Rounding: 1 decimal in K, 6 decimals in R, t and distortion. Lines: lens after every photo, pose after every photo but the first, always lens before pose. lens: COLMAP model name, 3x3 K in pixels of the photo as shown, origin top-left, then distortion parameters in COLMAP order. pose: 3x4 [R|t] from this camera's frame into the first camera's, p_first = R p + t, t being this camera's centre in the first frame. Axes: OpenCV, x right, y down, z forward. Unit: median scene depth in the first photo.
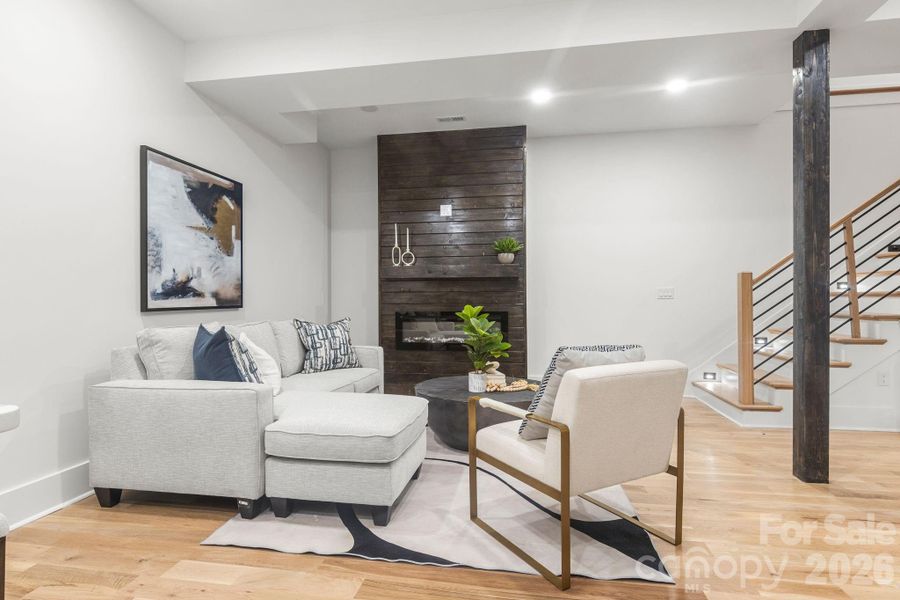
lens RADIAL K [[481.0, 0, 449.6], [0, 481.0, 299.6], [0, 0, 1]] dist [0.005864, 0.000605]
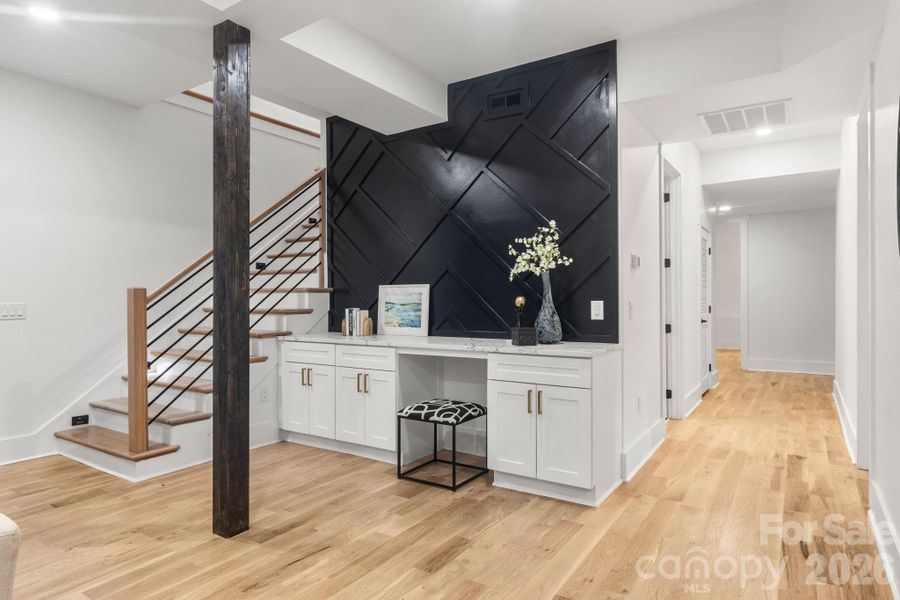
lens RADIAL K [[538.1, 0, 448.6], [0, 538.1, 298.2], [0, 0, 1]] dist [-0.001630, 0.001752]
pose [[0.405914, -0.001129, 0.913911, 0.008813], [0.004035, 0.999992, -0.000557, -0.038016], [-0.913902, 0.003914, 0.405915, 0.176115]]
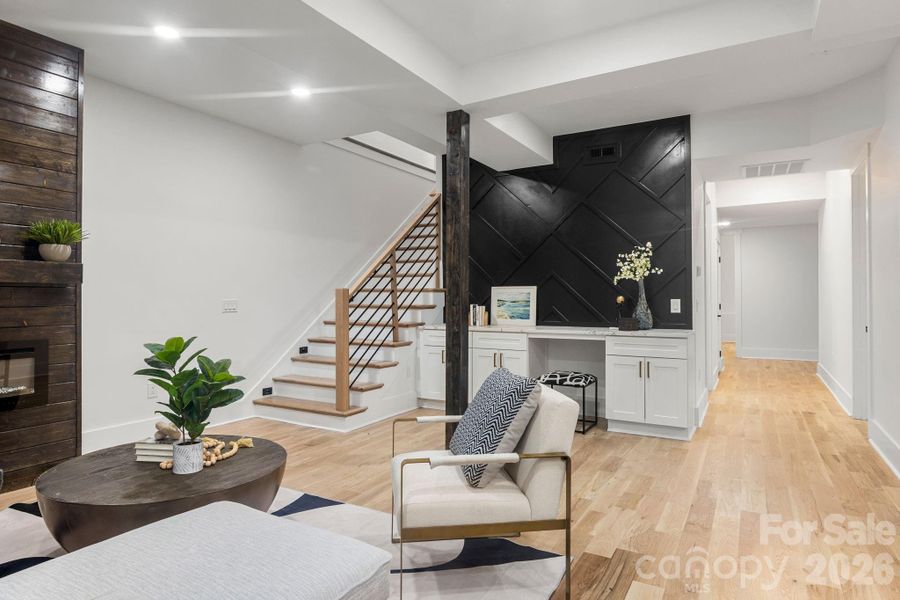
lens RADIAL K [[538.1, 0, 440.1], [0, 538.1, 289.3], [0, 0, 1]] dist [-0.001630, 0.001752]
pose [[0.351460, 0.013561, 0.936105, -0.456430], [0.000387, 0.999893, -0.014631, -0.038240], [-0.936203, 0.005504, 0.351417, 0.396424]]
